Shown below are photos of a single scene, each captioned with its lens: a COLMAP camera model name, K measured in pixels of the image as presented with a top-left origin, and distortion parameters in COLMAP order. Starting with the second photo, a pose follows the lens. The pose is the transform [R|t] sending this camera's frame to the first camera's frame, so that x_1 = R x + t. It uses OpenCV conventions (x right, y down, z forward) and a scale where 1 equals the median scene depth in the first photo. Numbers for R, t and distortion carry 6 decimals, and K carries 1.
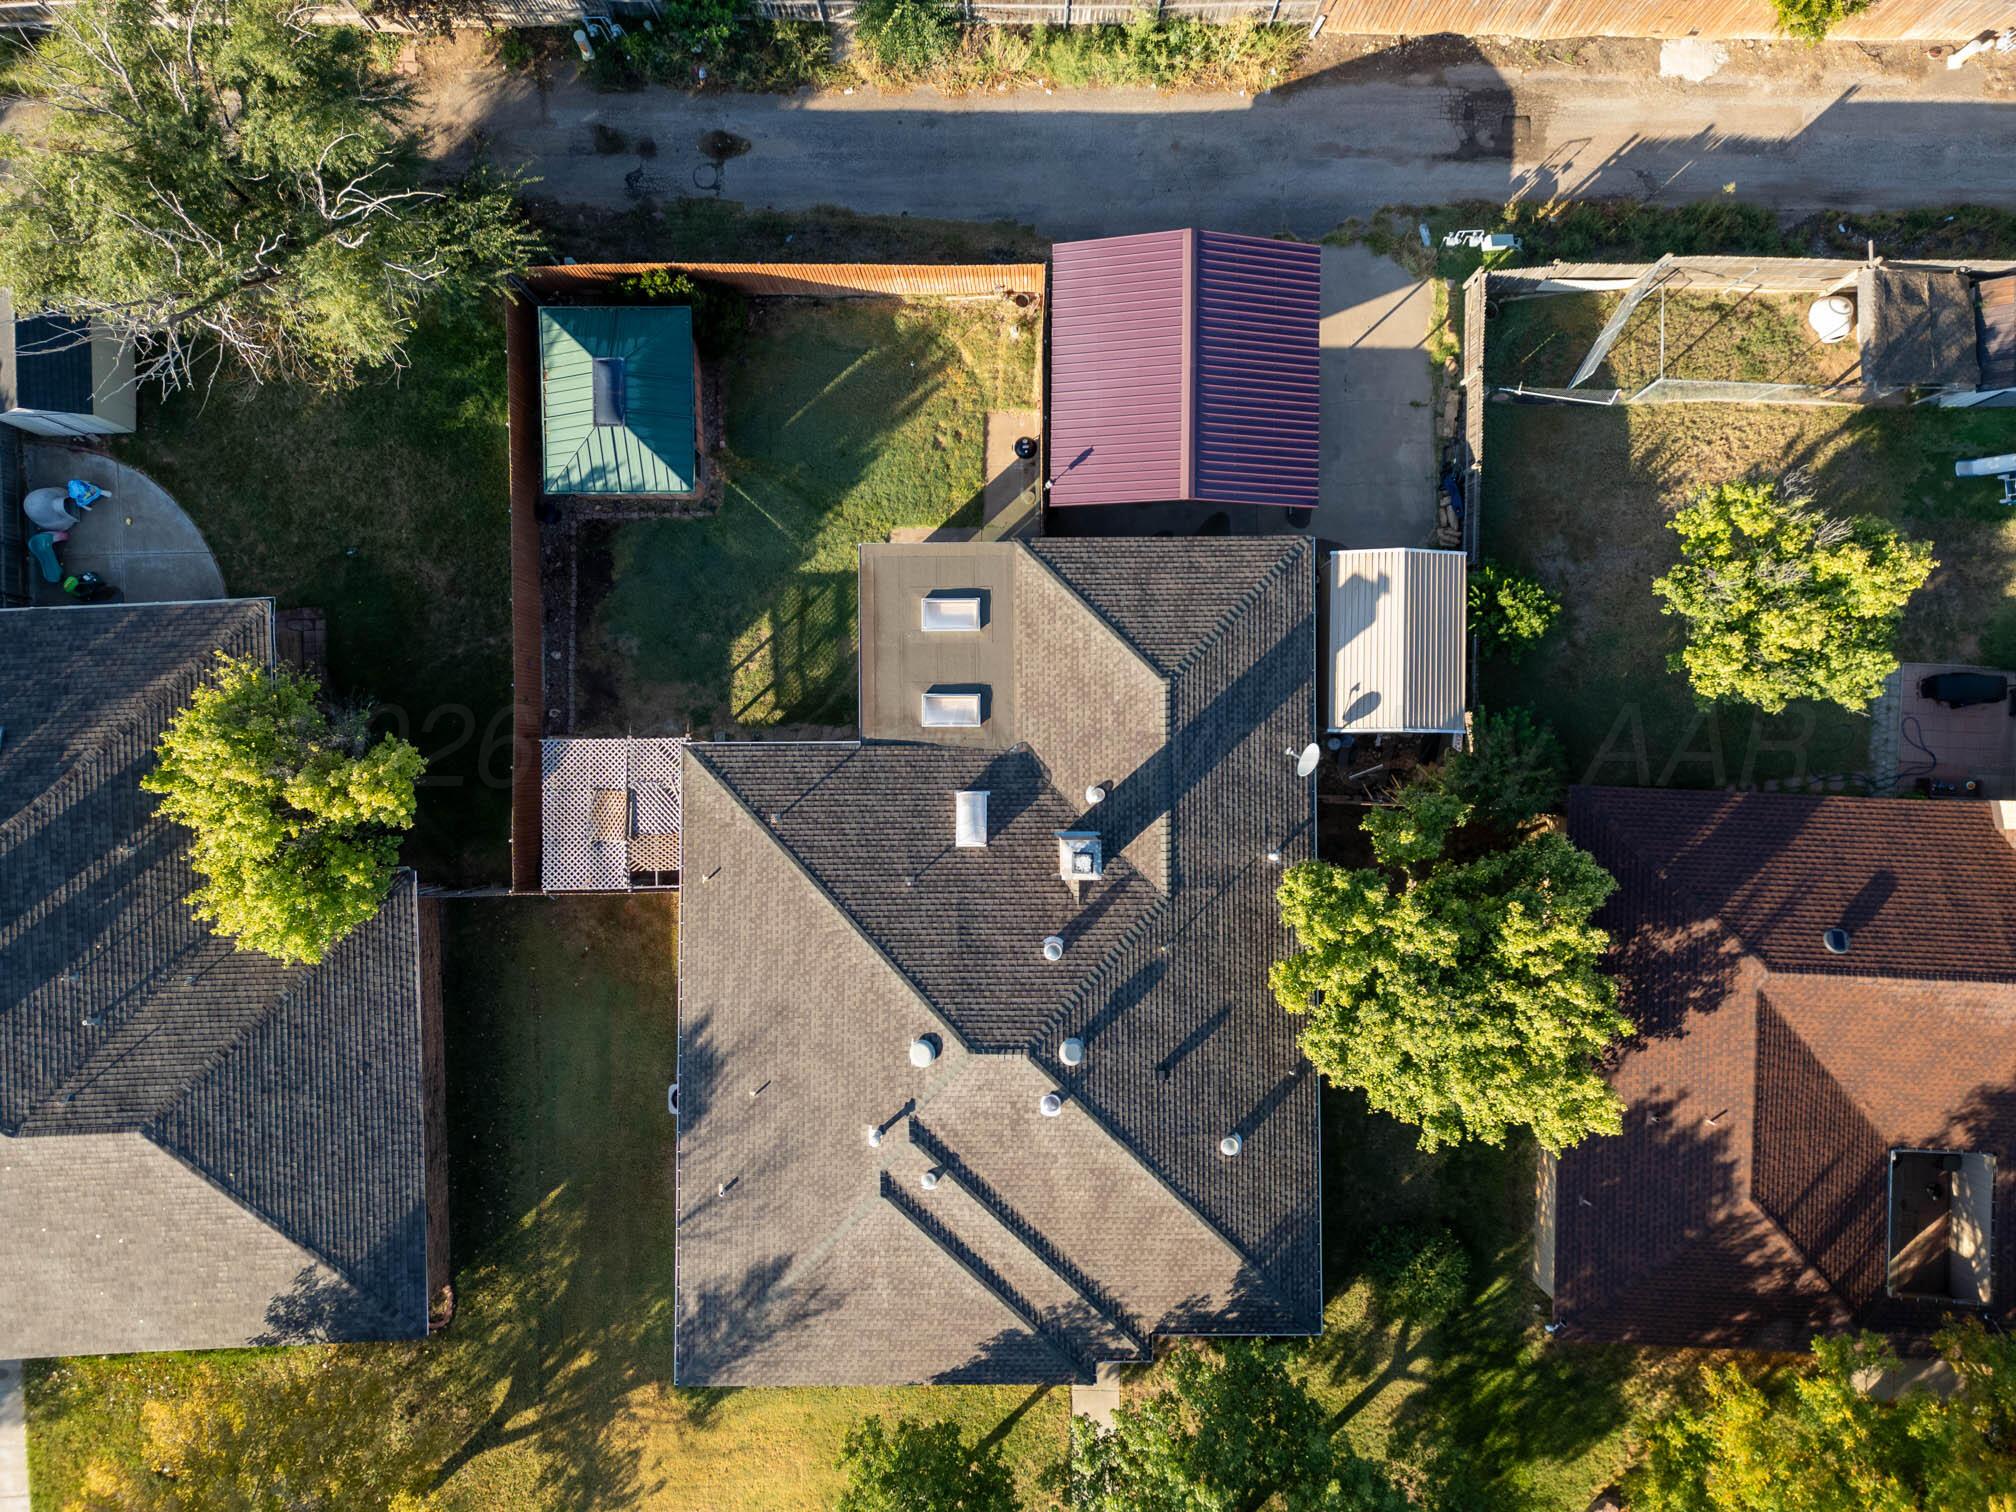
lens RADIAL K [[1412.4, 0, 1008.0], [0, 1412.4, 756.0], [0, 0, 1]] dist [0.106465, -0.115135]
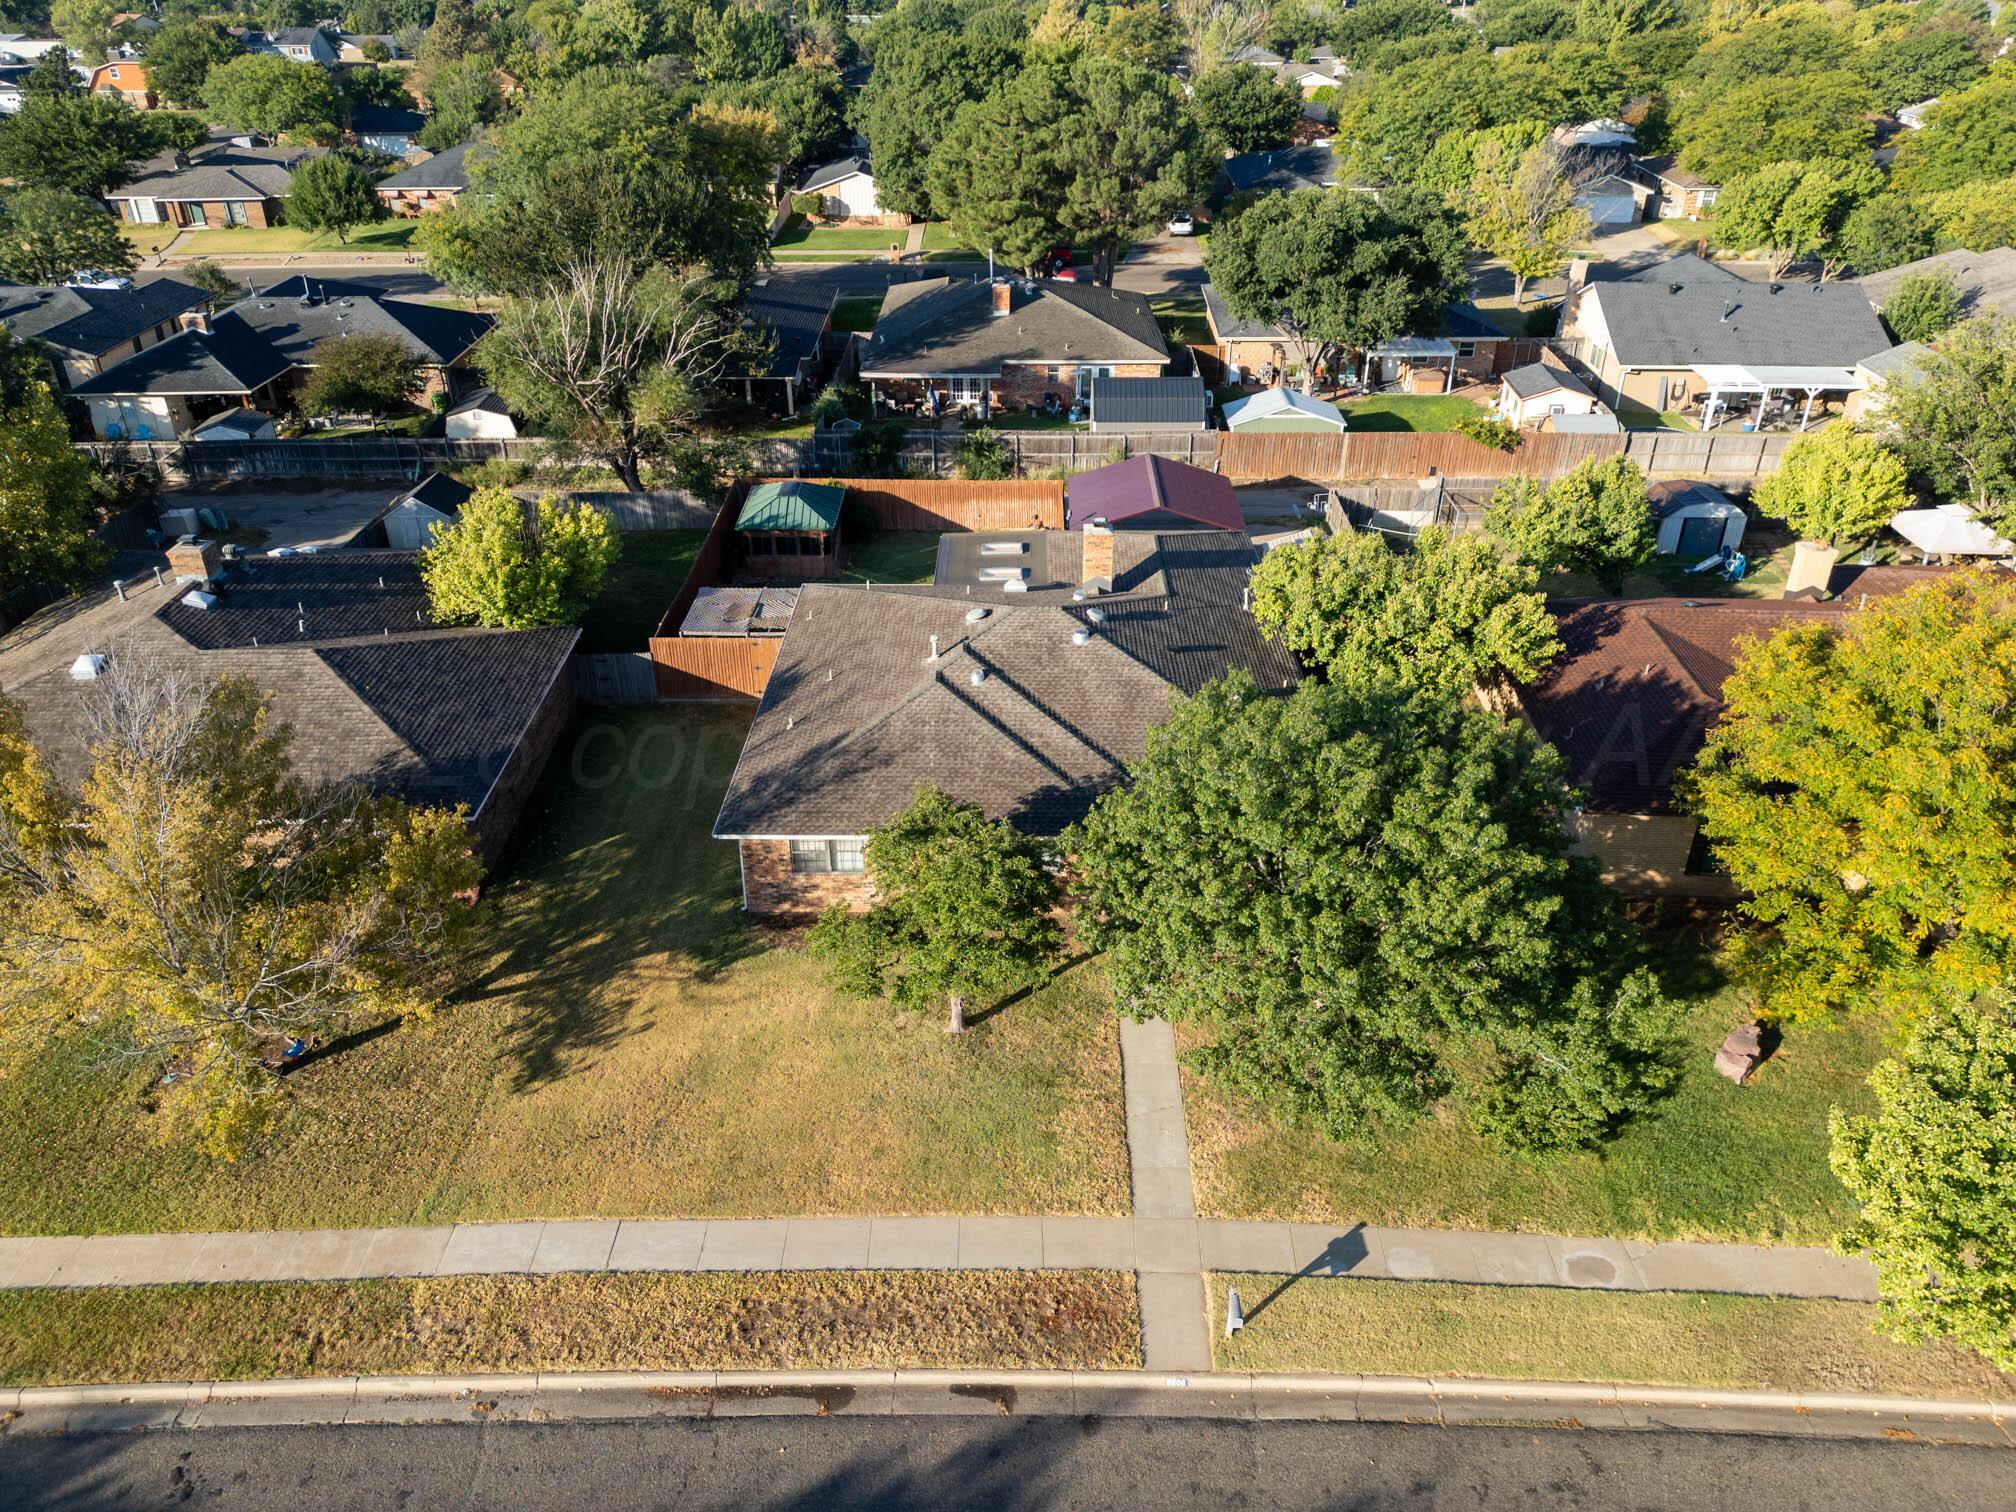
lens RADIAL K [[1412.4, 0, 1008.0], [0, 1412.4, 756.0], [0, 0, 1]] dist [0.106465, -0.115135]
pose [[0.999845, 0.015701, -0.007970, -0.019764], [-0.014831, 0.506970, -0.861836, 1.252191], [-0.009491, 0.861821, 0.507124, 0.451985]]
